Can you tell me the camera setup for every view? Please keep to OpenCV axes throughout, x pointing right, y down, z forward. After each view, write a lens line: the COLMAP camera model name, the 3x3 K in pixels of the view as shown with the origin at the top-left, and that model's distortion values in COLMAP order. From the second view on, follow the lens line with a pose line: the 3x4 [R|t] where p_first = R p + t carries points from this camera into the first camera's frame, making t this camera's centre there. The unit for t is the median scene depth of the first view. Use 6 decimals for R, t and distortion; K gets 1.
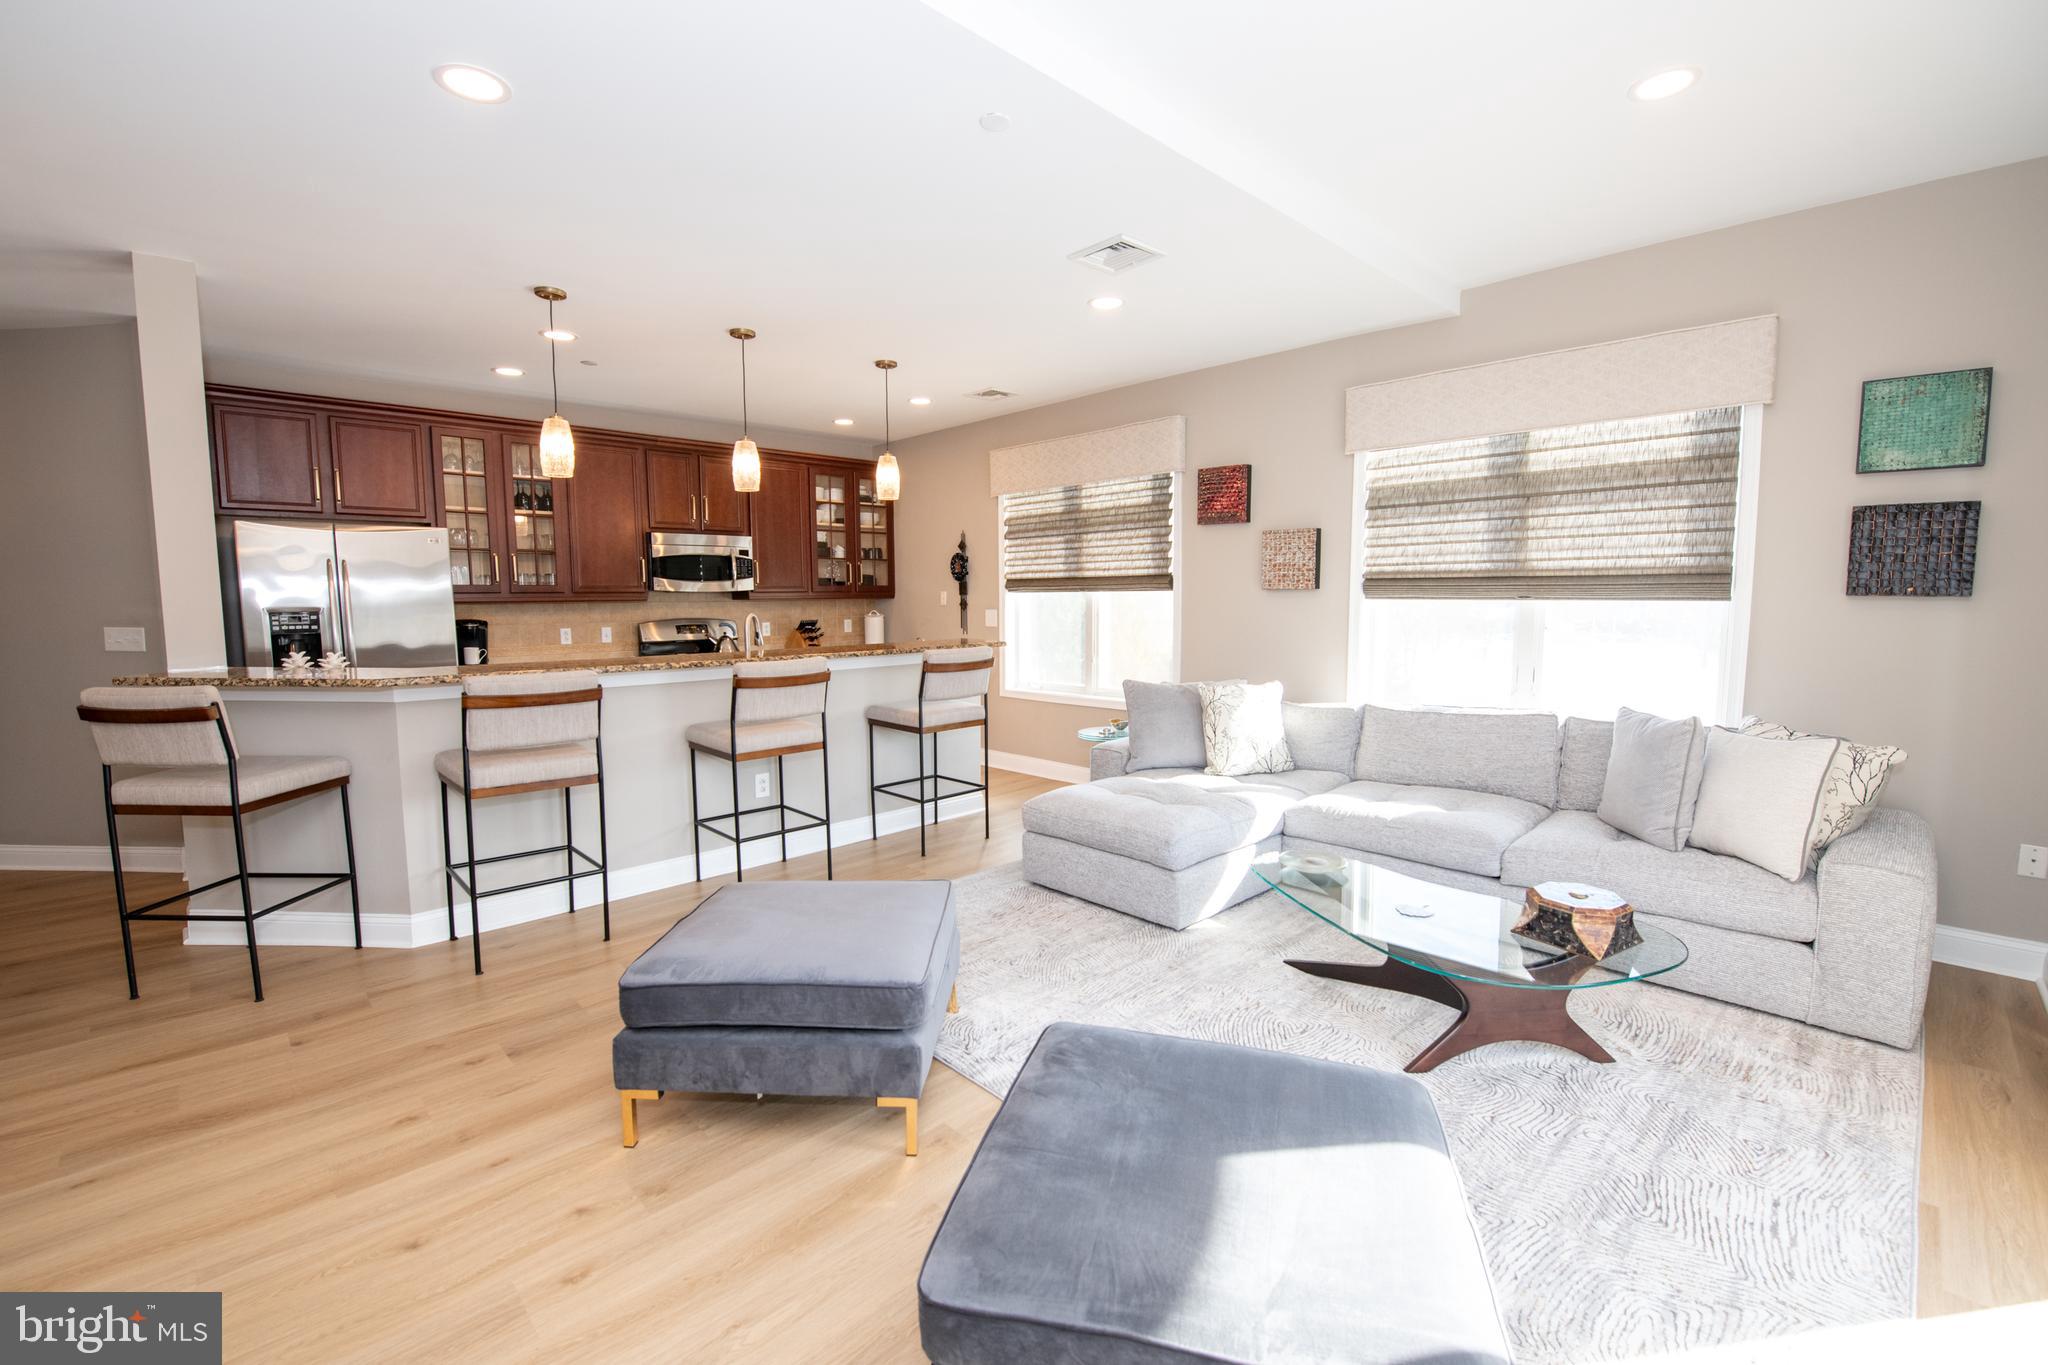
lens RADIAL K [[859.1, 0, 1017.3], [0, 859.1, 679.2], [0, 0, 1]] dist [-0.015994, -0.002054]
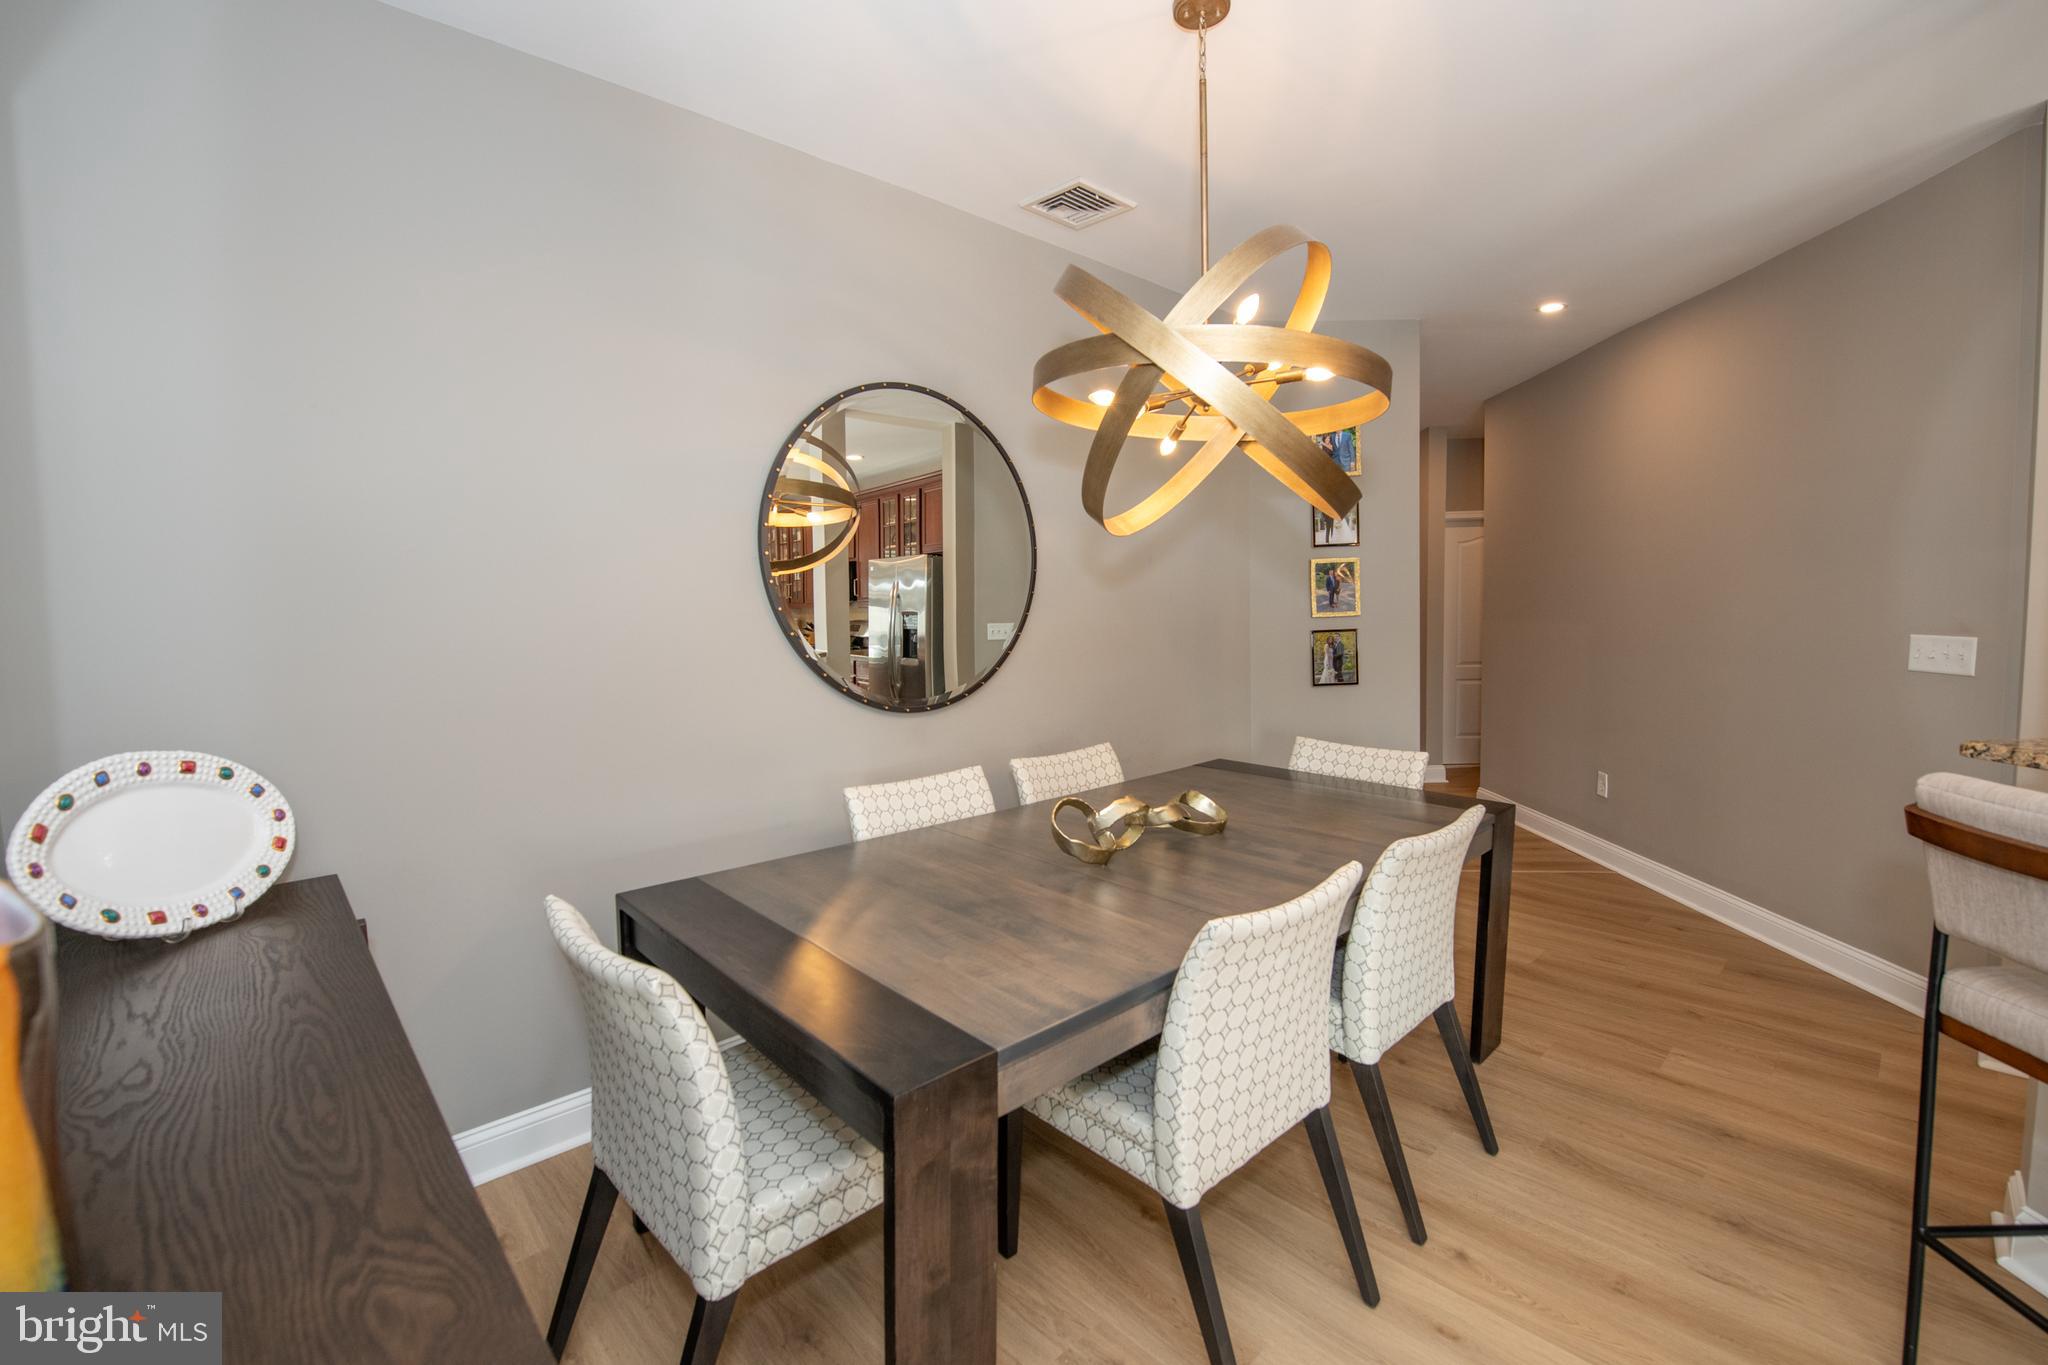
lens RADIAL K [[859.1, 0, 1032.1], [0, 859.1, 676.9], [0, 0, 1]] dist [-0.015994, -0.002054]
pose [[-0.012513, 0.078196, -0.996859, -0.316338], [-0.075406, 0.994025, 0.078920, -0.023009], [0.997074, 0.076156, -0.006542, 0.244118]]
